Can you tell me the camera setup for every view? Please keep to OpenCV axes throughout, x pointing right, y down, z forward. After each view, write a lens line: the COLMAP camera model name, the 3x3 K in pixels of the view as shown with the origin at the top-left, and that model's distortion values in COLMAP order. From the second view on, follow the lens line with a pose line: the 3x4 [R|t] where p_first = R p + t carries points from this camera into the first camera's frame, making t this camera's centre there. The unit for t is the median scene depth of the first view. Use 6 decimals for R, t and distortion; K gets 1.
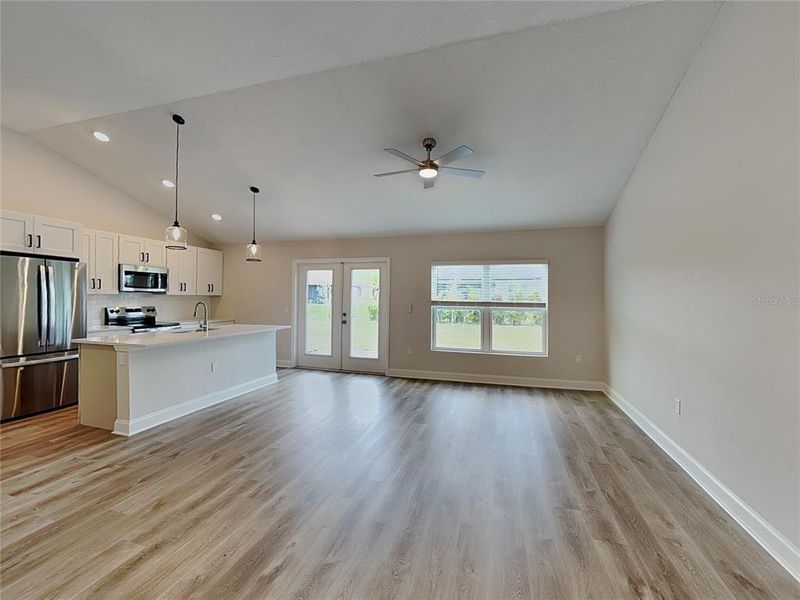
lens RADIAL K [[337.8, 0, 400.8], [0, 337.8, 290.5], [0, 0, 1]] dist [-0.002277, 0.000380]
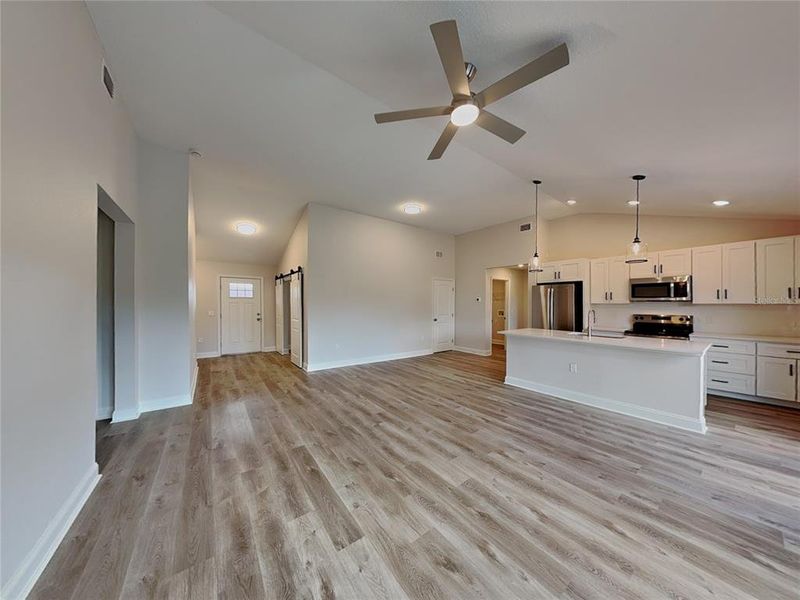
lens RADIAL K [[265.0, 0, 398.2], [0, 265.0, 298.6], [0, 0, 1]] dist [-0.001175, 0.000074]
pose [[-0.612985, -0.030837, -0.789492, 0.551441], [0.007813, 0.998953, -0.045086, 0.035711], [0.790056, -0.033805, -0.612102, 1.182544]]
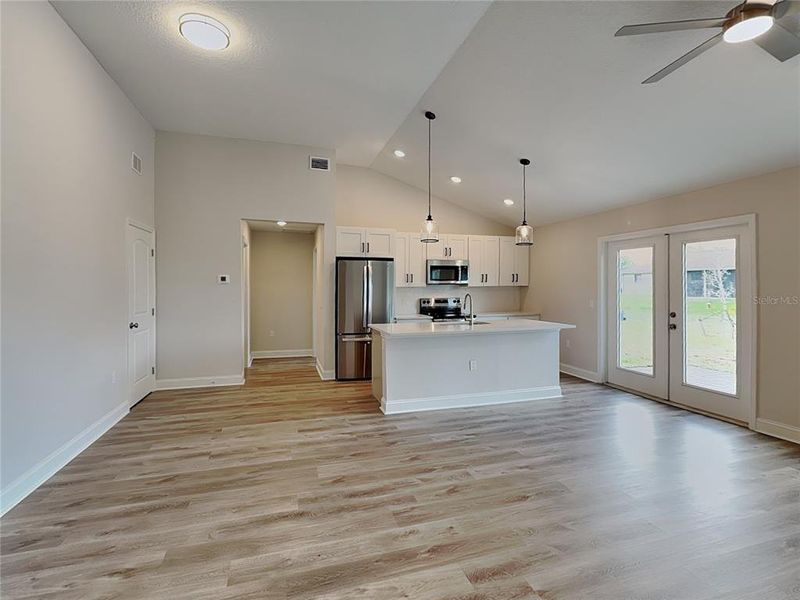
lens RADIAL K [[393.8, 0, 397.9], [0, 393.8, 284.7], [0, 0, 1]] dist [-0.025160, 0.000019]
pose [[0.542641, -0.015009, -0.839831, 0.260645], [0.025658, 0.999670, -0.001287, 0.004225], [0.839573, -0.020850, 0.542847, 0.274192]]
